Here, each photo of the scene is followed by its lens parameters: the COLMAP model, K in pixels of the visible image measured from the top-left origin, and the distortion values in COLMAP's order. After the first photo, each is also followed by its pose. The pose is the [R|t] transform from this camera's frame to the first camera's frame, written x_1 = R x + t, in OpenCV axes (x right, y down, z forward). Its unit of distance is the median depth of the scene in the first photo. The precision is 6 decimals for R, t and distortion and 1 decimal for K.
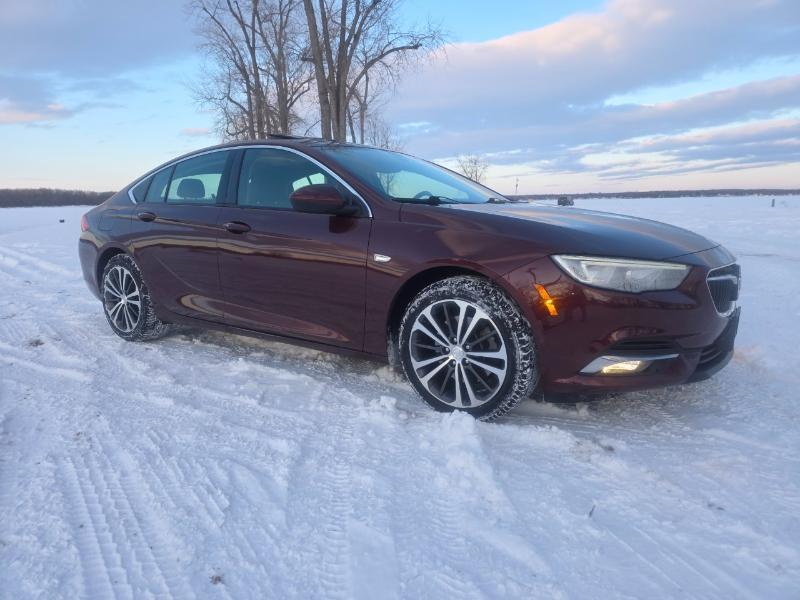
lens RADIAL K [[531.8, 0, 393.8], [0, 531.8, 299.1], [0, 0, 1]] dist [0.071858, -0.073718]
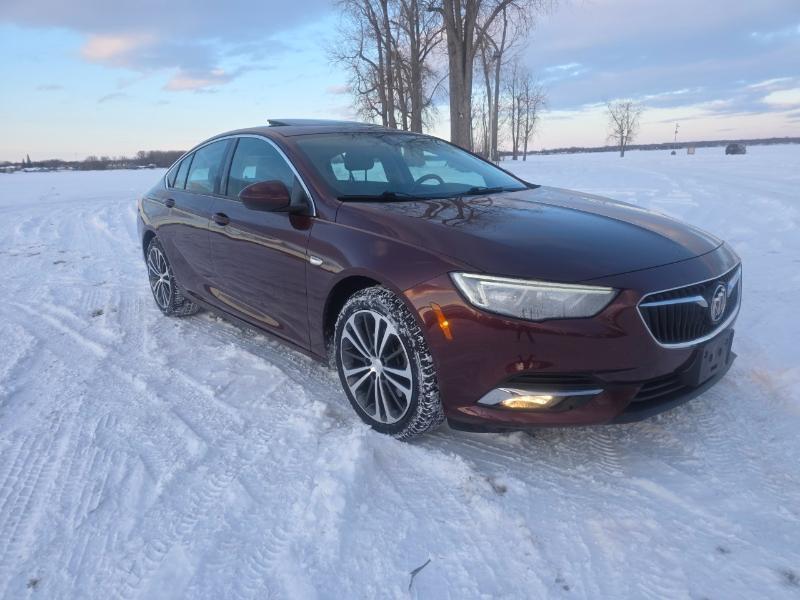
lens RADIAL K [[533.9, 0, 397.9], [0, 533.9, 297.6], [0, 0, 1]] dist [0.071766, -0.067935]
pose [[0.970460, 0.040985, -0.237757, 0.373604], [-0.022289, 0.996481, 0.080797, -0.097309], [0.240232, -0.073111, 0.967958, 0.091377]]
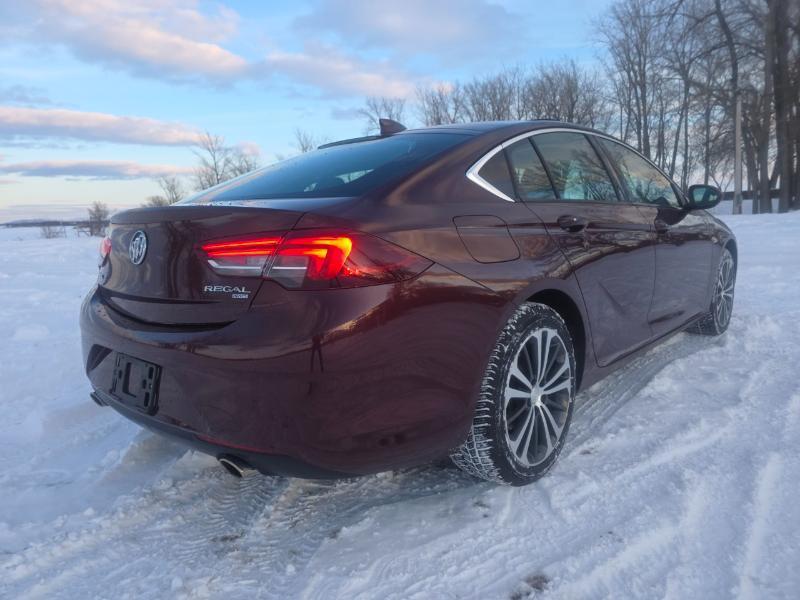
lens RADIAL K [[535.3, 0, 390.3], [0, 535.3, 292.1], [0, 0, 1]] dist [0.070770, -0.070733]
pose [[0.124963, -0.131916, 0.983353, -1.629010], [0.207244, 0.972729, 0.104155, -0.279459], [-0.970275, 0.190778, 0.148894, 1.719763]]
